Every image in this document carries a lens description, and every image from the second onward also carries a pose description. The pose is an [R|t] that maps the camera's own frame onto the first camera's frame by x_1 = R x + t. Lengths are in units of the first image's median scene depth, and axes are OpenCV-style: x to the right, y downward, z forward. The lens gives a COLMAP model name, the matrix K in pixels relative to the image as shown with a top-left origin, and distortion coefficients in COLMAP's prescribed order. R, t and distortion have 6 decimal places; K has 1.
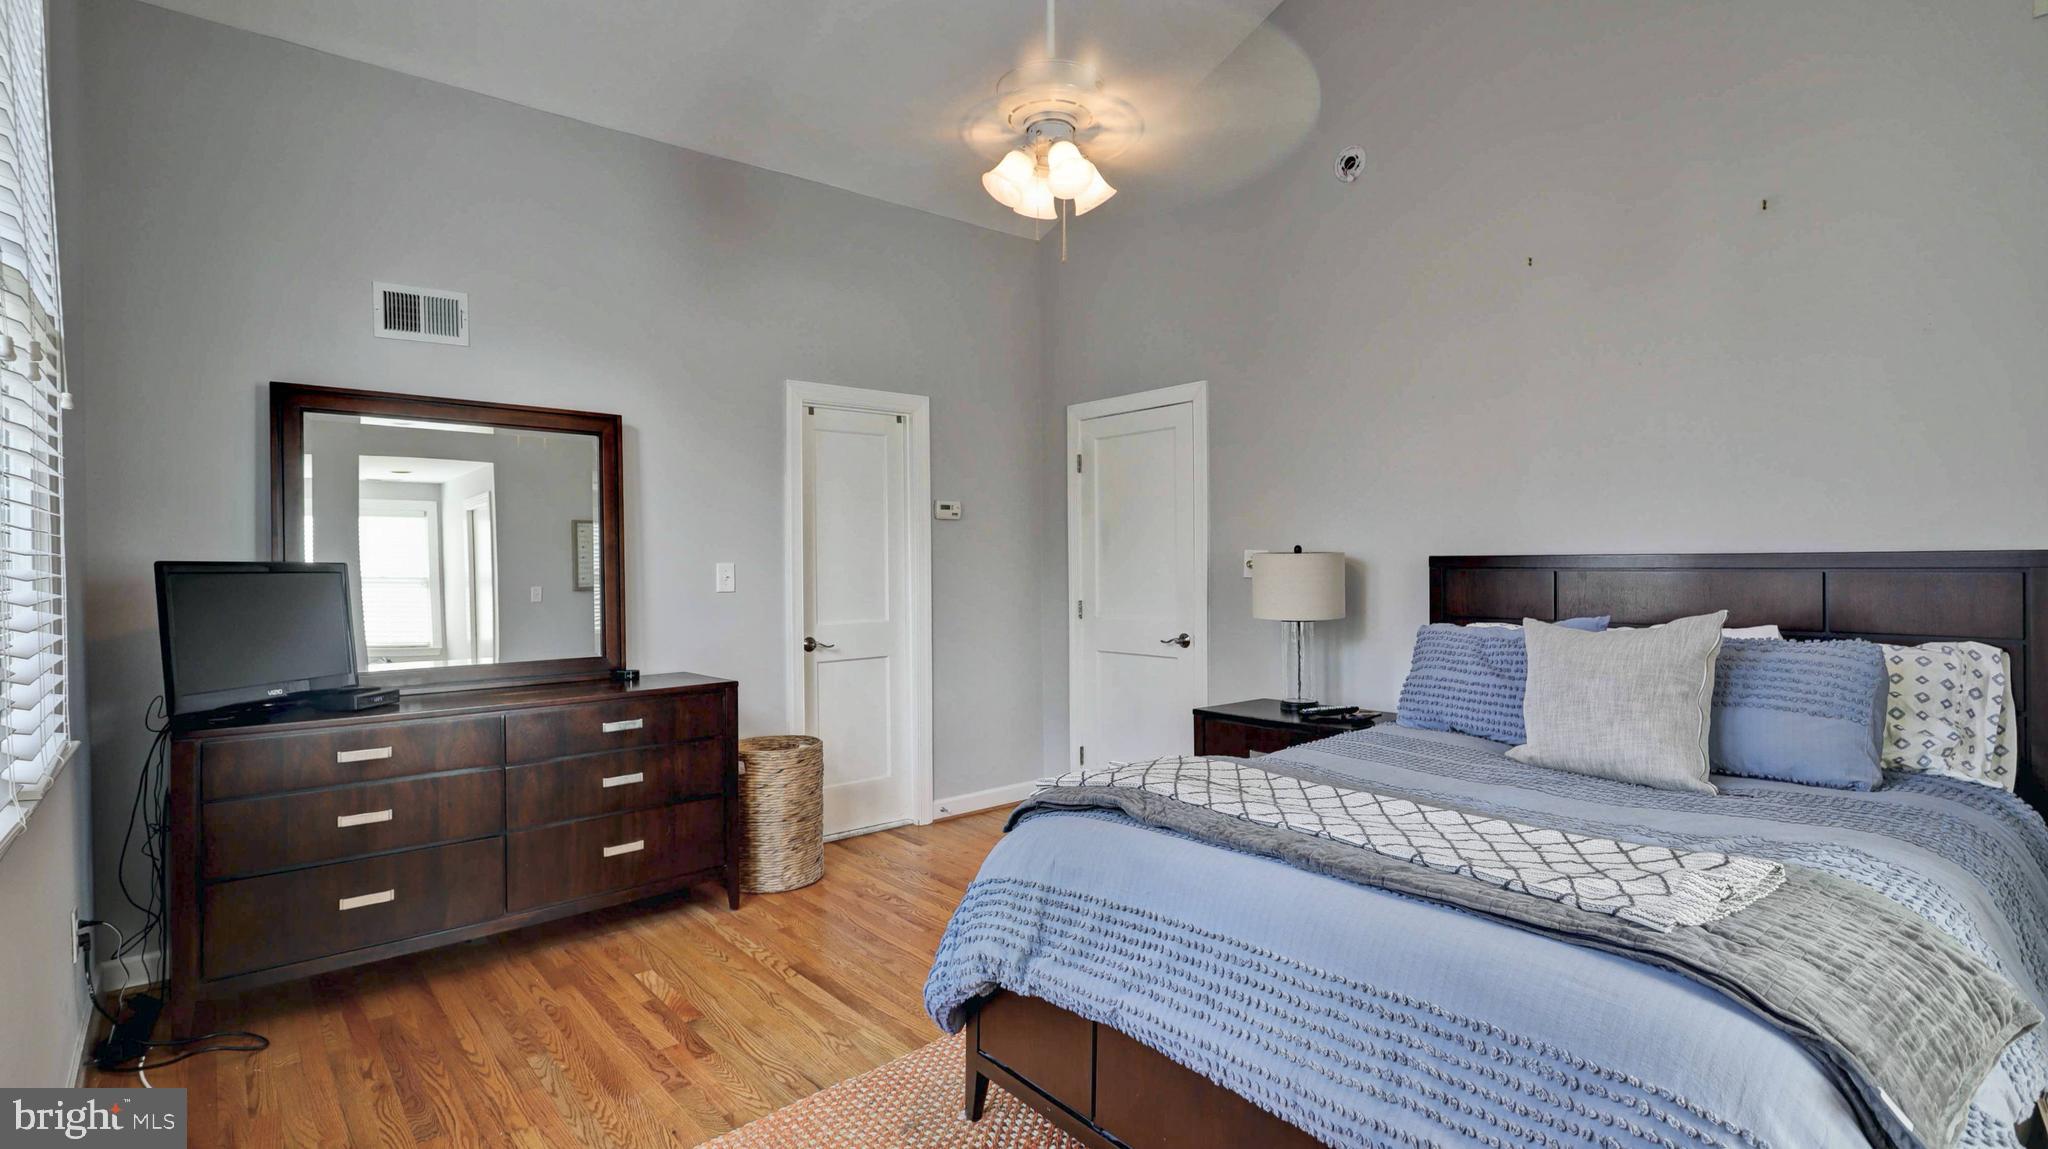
lens RADIAL K [[968.5, 0, 1024.8], [0, 968.5, 578.9], [0, 0, 1]] dist [-0.000439, 0.000156]
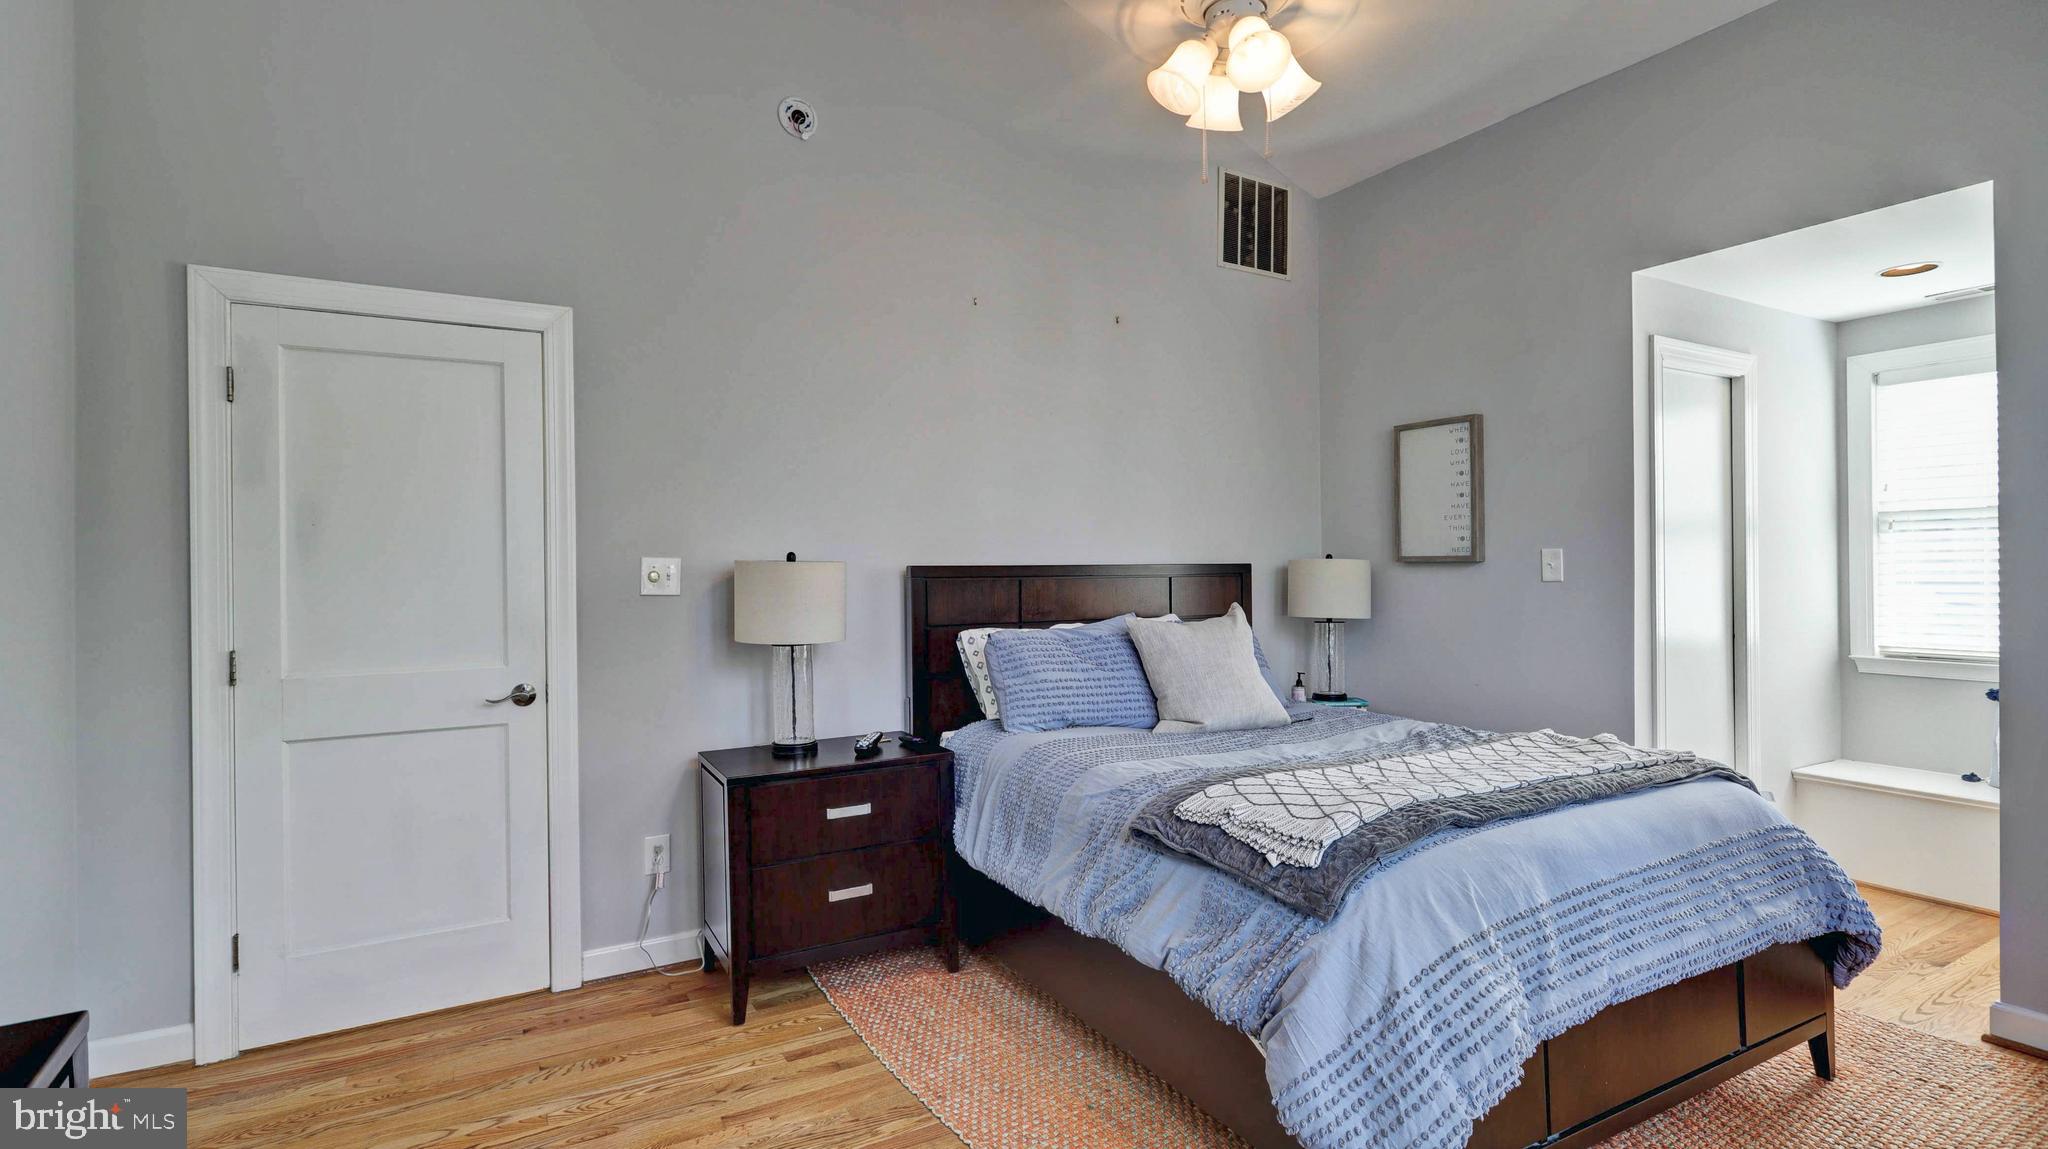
lens RADIAL K [[968.5, 0, 1029.0], [0, 968.5, 568.2], [0, 0, 1]] dist [-0.000439, 0.000156]
pose [[0.186348, 0.003147, 0.982479, -0.612589], [0.024937, 0.999658, -0.007932, -0.011939], [-0.982167, 0.025978, 0.186205, 0.814429]]
